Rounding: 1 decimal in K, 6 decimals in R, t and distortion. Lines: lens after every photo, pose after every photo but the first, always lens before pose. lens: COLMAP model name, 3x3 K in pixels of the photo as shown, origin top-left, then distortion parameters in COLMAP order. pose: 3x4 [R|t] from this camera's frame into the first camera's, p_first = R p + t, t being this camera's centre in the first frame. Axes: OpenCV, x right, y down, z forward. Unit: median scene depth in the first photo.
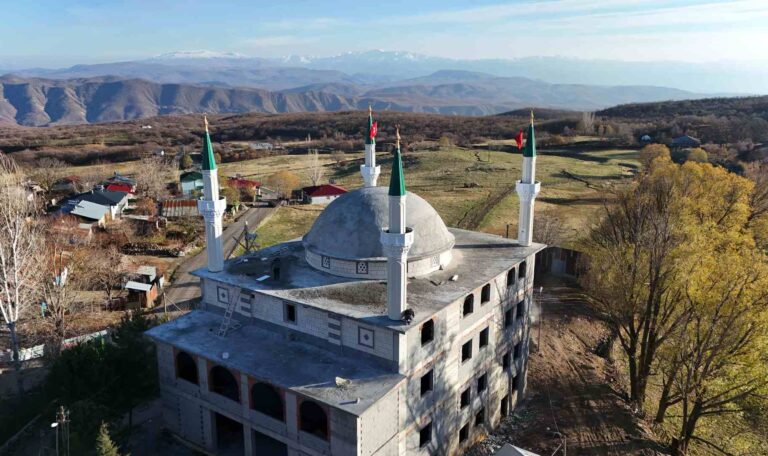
lens RADIAL K [[592.1, 0, 382.9], [0, 592.1, 232.3], [0, 0, 1]] dist [0.079713, -0.070836]
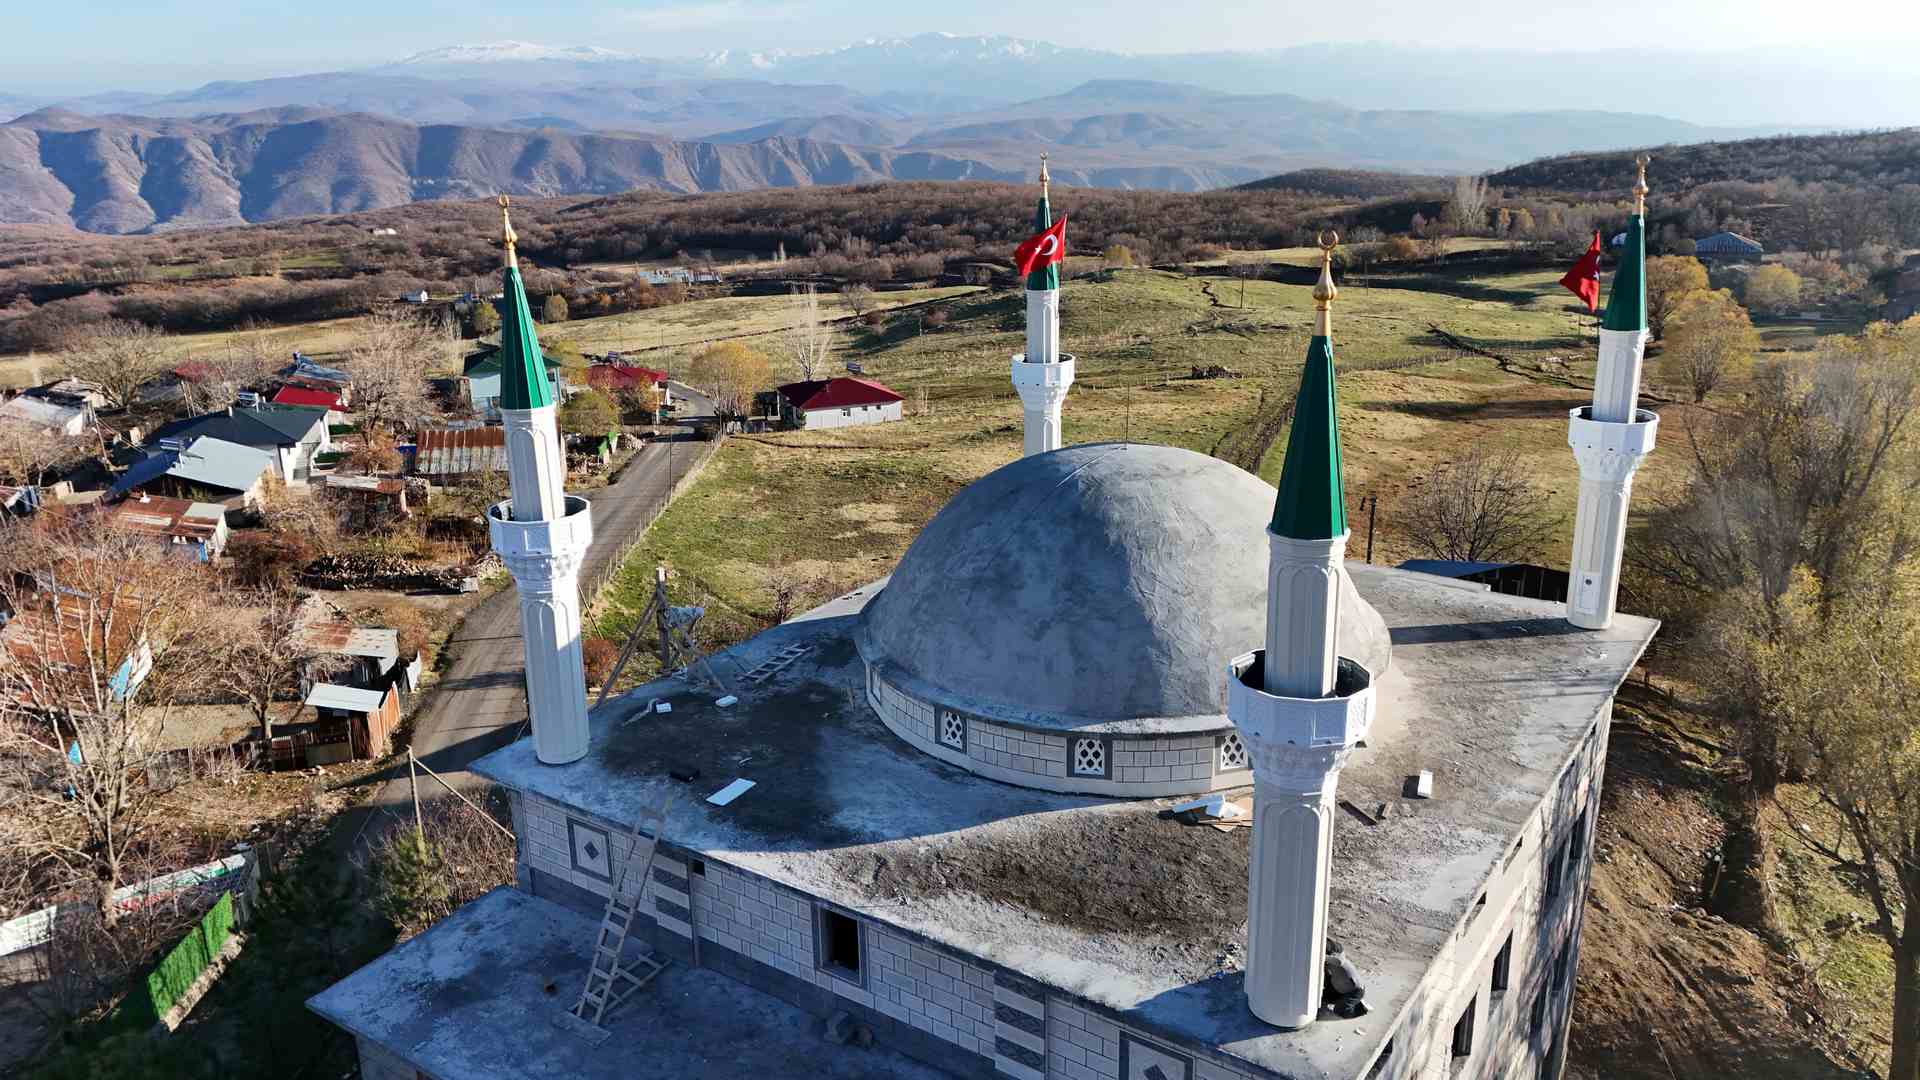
lens RADIAL K [[1403.7, 0, 958.3], [0, 1403.7, 540.2], [0, 0, 1]] dist [0.080914, -0.073594]
pose [[0.999868, -0.016228, 0.000205, -0.007600], [0.016201, 0.998793, 0.046364, -0.005772], [-0.000958, -0.046354, 0.998925, 0.027723]]
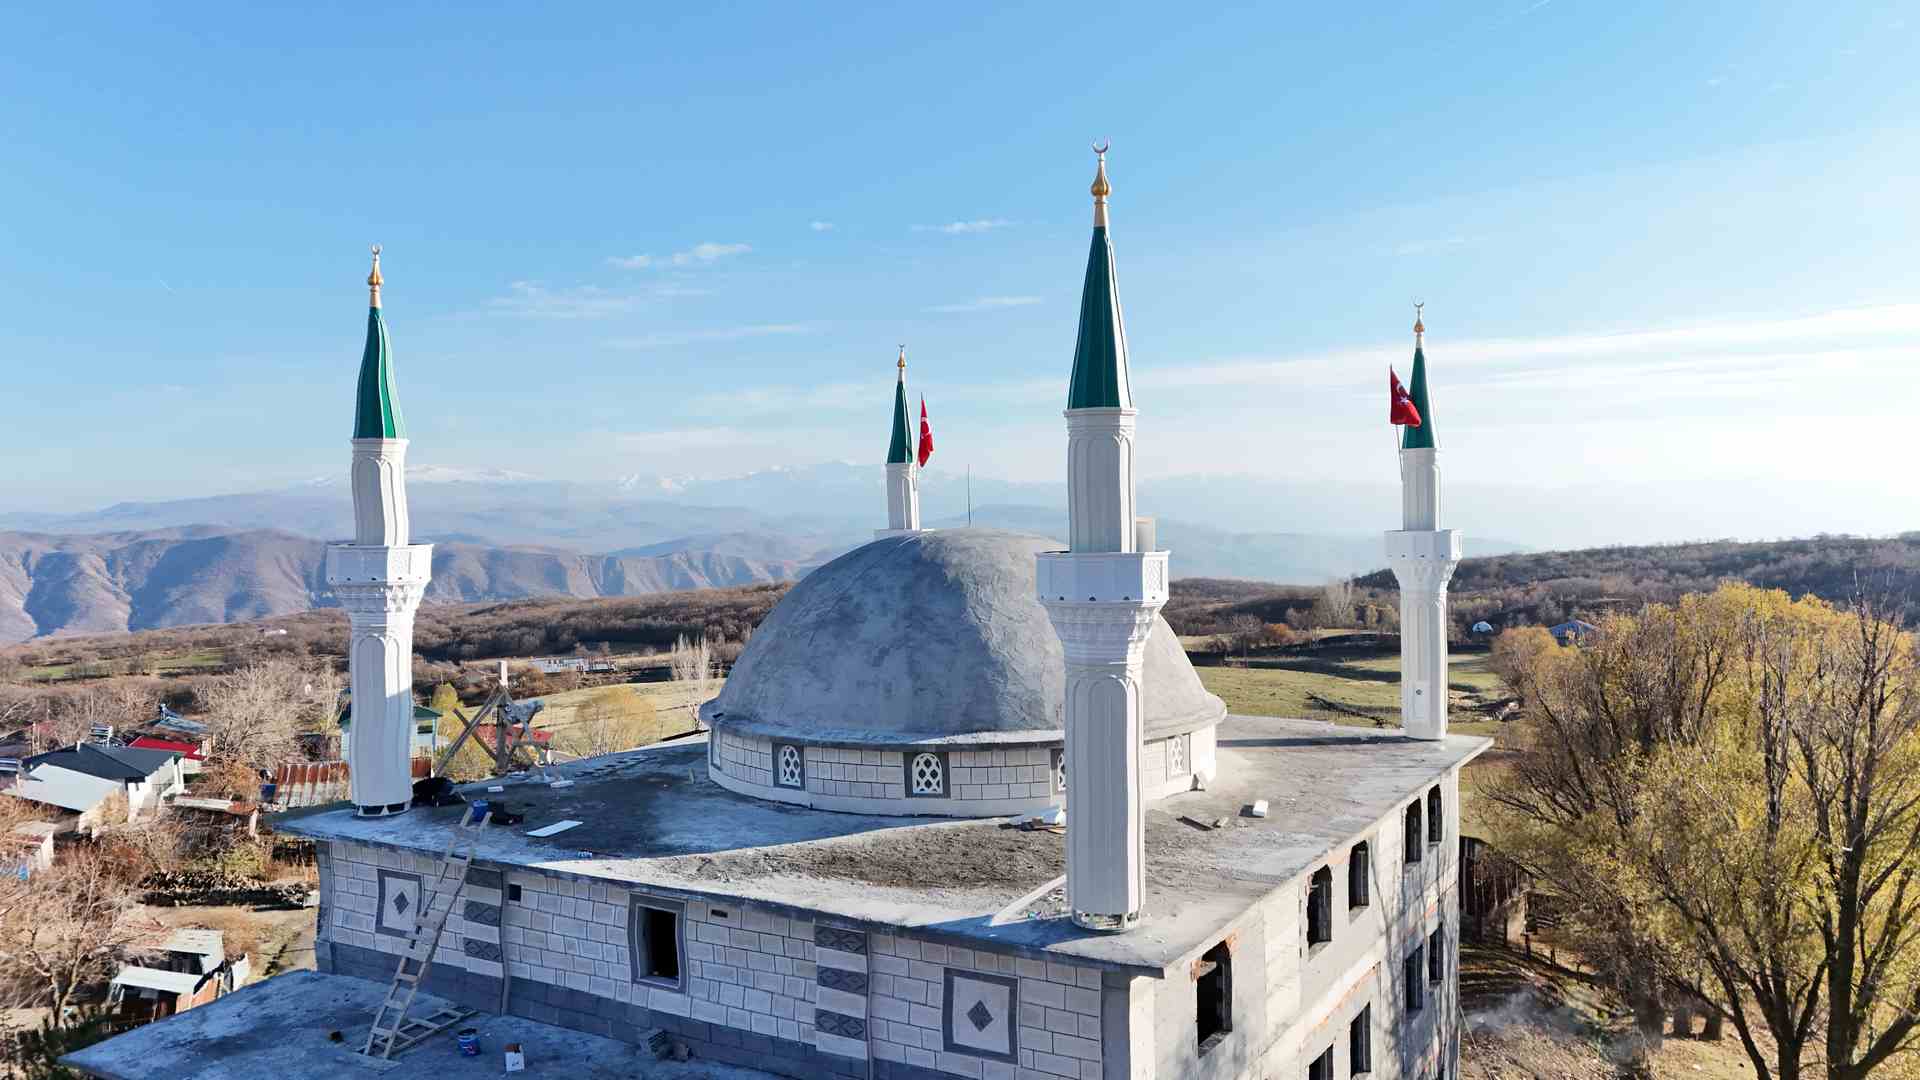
lens RADIAL K [[1403.7, 0, 956.2], [0, 1403.7, 542.4], [0, 0, 1]] dist [0.080914, -0.073594]
pose [[0.997244, -0.008493, 0.073700, -0.005503], [0.025756, 0.971270, -0.236582, 0.008839], [-0.069573, 0.237828, 0.968812, 0.027221]]
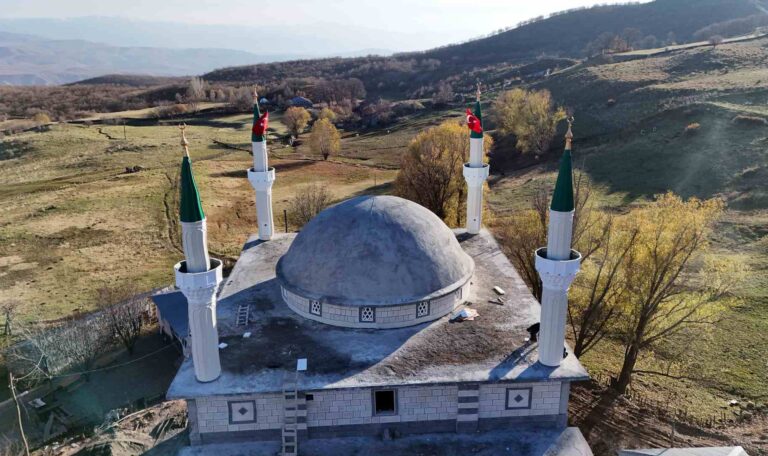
lens RADIAL K [[592.1, 0, 385.2], [0, 592.1, 236.3], [0, 0, 1]] dist [0.079713, -0.070836]
pose [[0.782788, -0.204703, 0.587656, -0.040211], [0.167442, 0.978805, 0.117913, -0.010195], [-0.599338, 0.006098, 0.800473, 0.033471]]
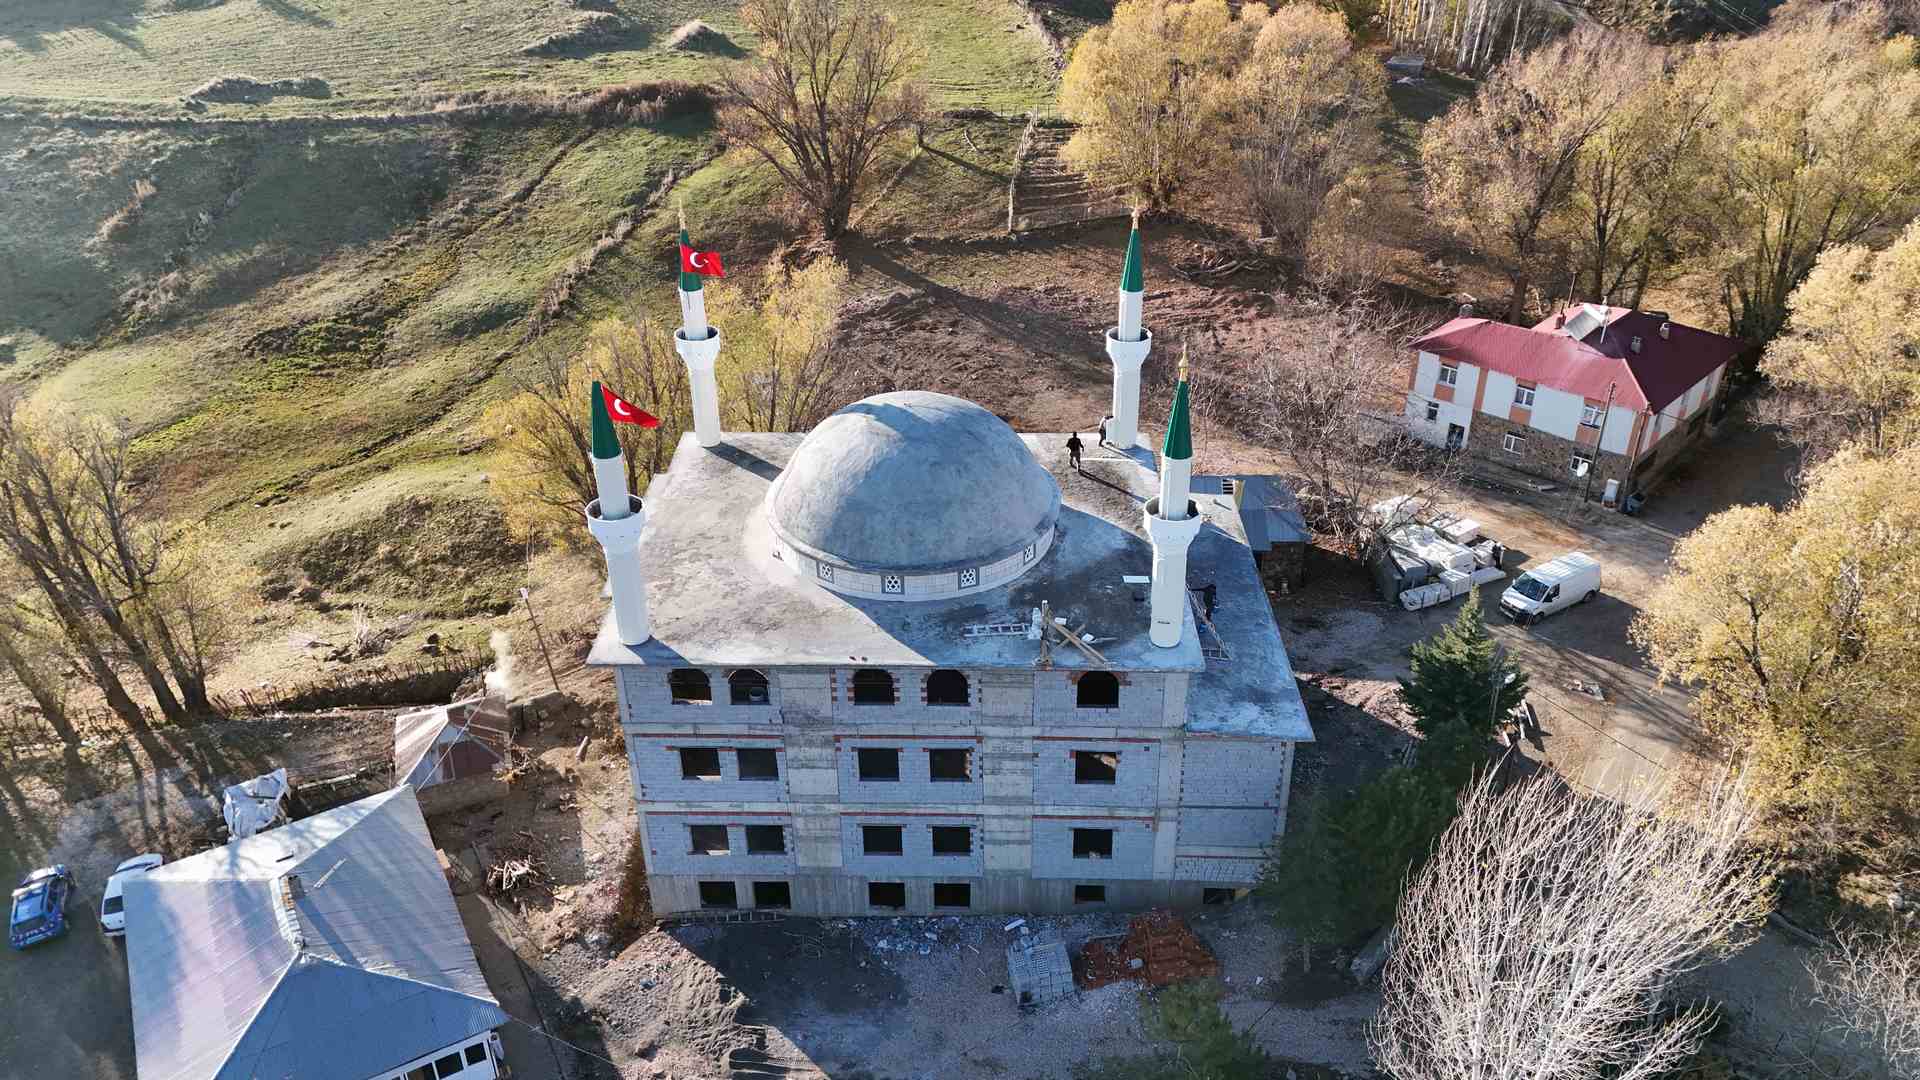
lens RADIAL K [[1403.7, 0, 968.9], [0, 1403.7, 534.8], [0, 0, 1]] dist [0.080914, -0.073594]
pose [[-0.557186, -0.408502, 0.722959, -0.084588], [0.228035, 0.761885, 0.606244, -0.063093], [-0.798464, 0.502650, -0.331359, 0.125429]]
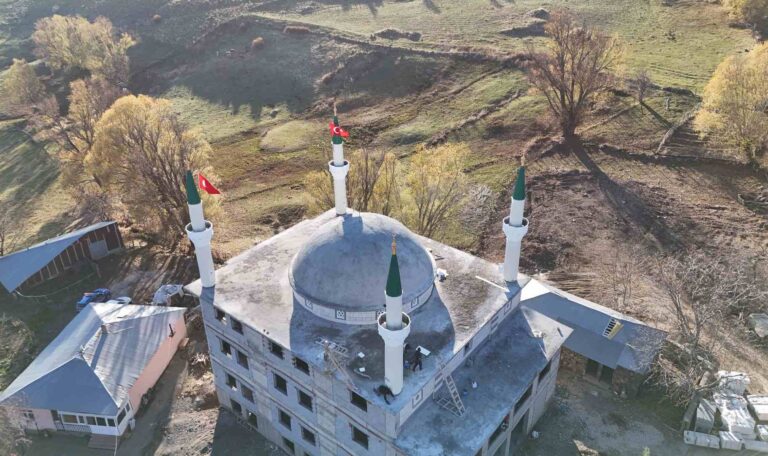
lens RADIAL K [[592.1, 0, 388.4], [0, 592.1, 235.4], [0, 0, 1]] dist [0.079713, -0.070836]
pose [[0.058904, -0.491496, 0.868886, -0.079091], [0.264136, 0.847049, 0.461237, -0.044990], [-0.962685, 0.202335, 0.179717, 0.069049]]
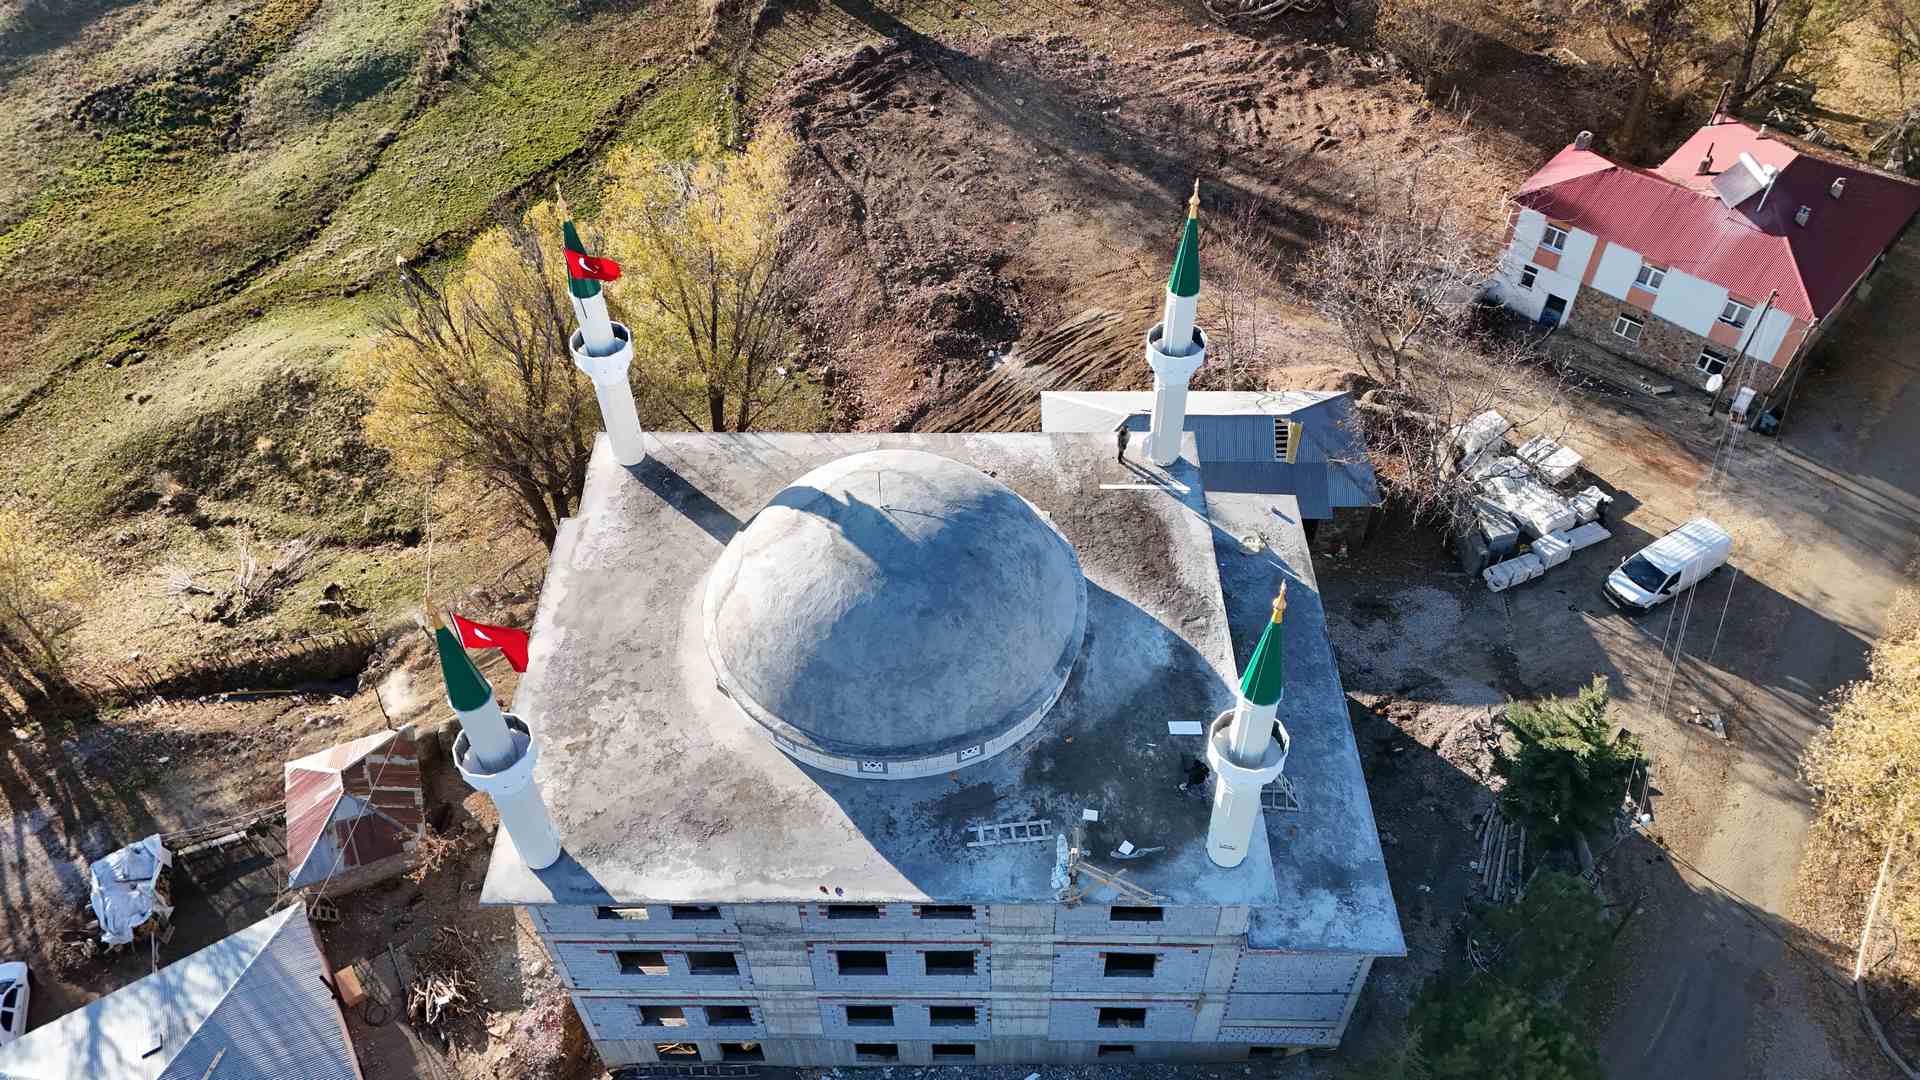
lens RADIAL K [[1403.7, 0, 972.4], [0, 1403.7, 537.3], [0, 0, 1]] dist [0.080914, -0.073594]
pose [[-0.573026, -0.596637, 0.561840, -0.049119], [0.228680, 0.541922, 0.808719, -0.069362], [-0.786986, 0.591898, -0.174097, 0.099538]]
